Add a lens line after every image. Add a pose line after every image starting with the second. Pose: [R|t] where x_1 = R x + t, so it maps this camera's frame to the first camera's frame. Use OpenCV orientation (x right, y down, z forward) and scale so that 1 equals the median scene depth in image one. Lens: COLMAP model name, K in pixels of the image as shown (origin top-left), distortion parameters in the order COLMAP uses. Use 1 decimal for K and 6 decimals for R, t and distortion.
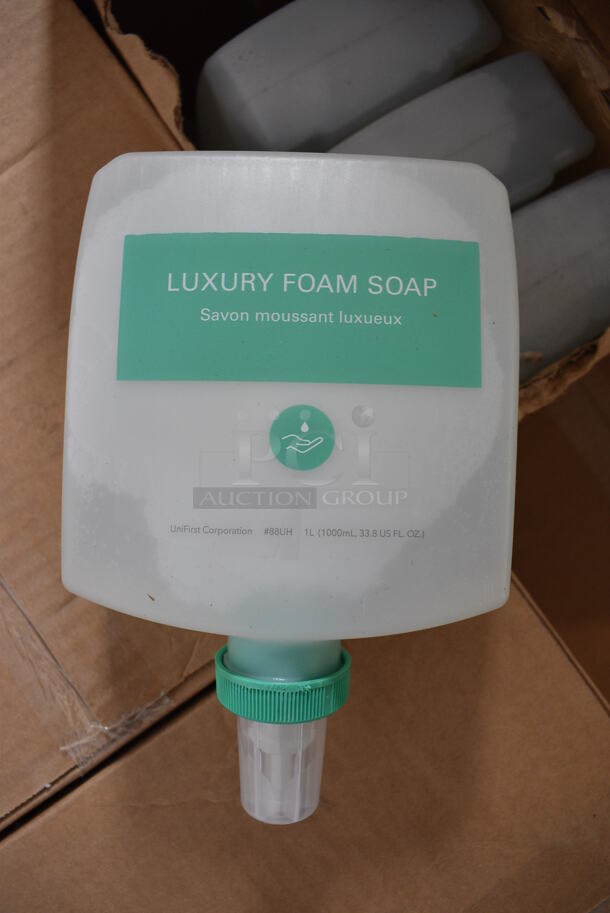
lens RADIAL K [[700.9, 0, 305.0], [0, 700.9, 456.5], [0, 0, 1]] dist [-0.092511, 0.000416]
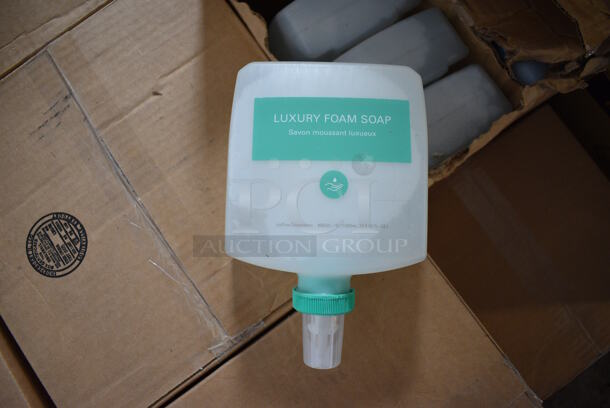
lens RADIAL K [[468.3, 0, 305.0], [0, 468.3, 204.0], [0, 0, 1]] dist [-0.092511, 0.000416]
pose [[0.999976, -0.006371, -0.002629, -0.070003], [0.006126, 0.996419, -0.084325, 0.122166], [0.003157, 0.084307, 0.996435, -0.387691]]
